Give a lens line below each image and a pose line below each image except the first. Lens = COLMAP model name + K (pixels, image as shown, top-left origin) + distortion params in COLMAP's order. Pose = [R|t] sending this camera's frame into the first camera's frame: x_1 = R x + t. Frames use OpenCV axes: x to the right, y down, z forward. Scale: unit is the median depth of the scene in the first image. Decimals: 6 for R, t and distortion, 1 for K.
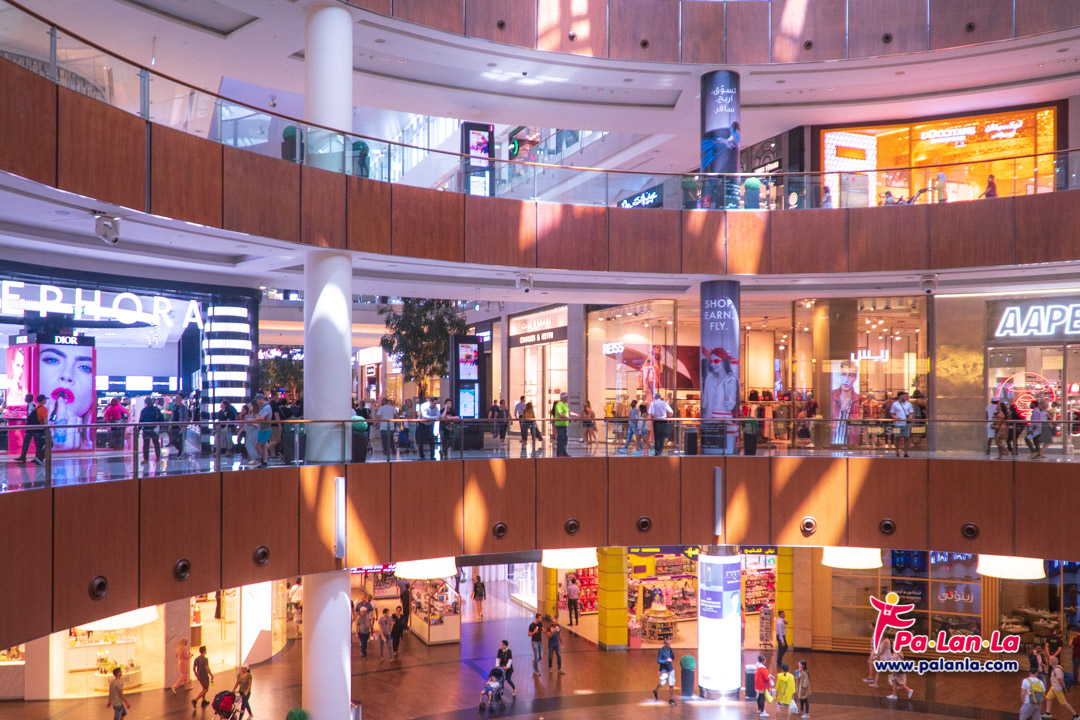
lens RADIAL K [[859.0, 0, 540.0], [0, 859.0, 360.0], [0, 0, 1]] dist [0.000583, 0.000104]
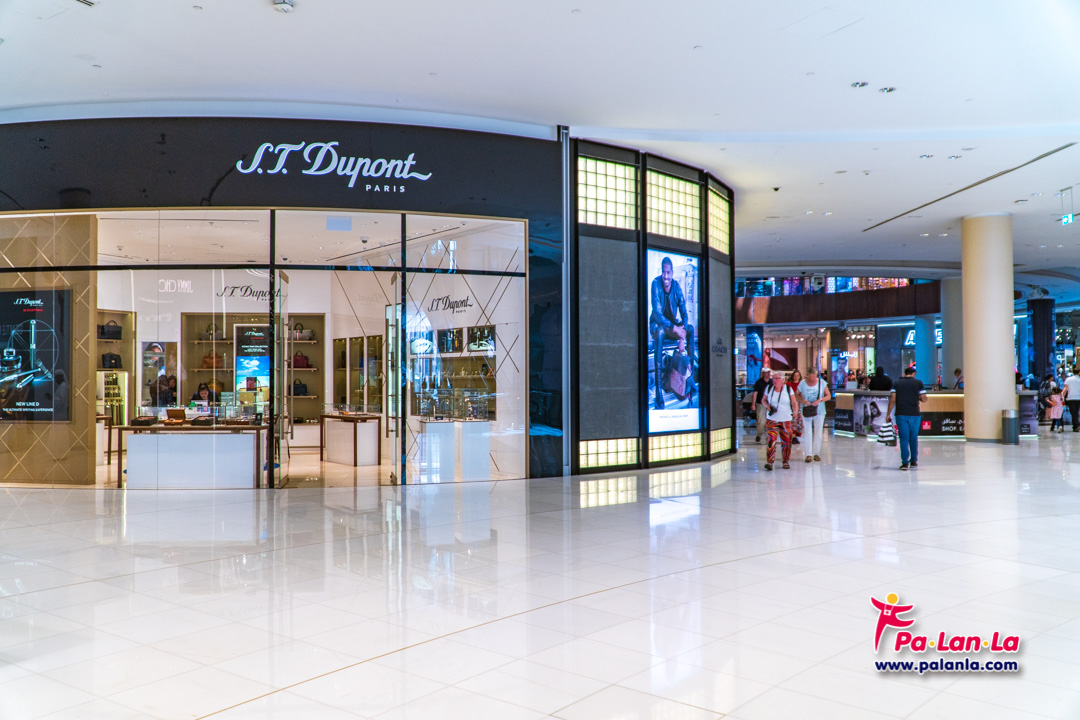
lens RADIAL K [[859.0, 0, 540.0], [0, 859.0, 360.0], [0, 0, 1]] dist [0.000583, 0.000104]
pose [[0.929605, -0.010772, -0.368399, 0.472701], [0.021723, 0.999436, 0.025591, -0.063494], [0.367916, -0.031792, 0.929315, -1.264911]]
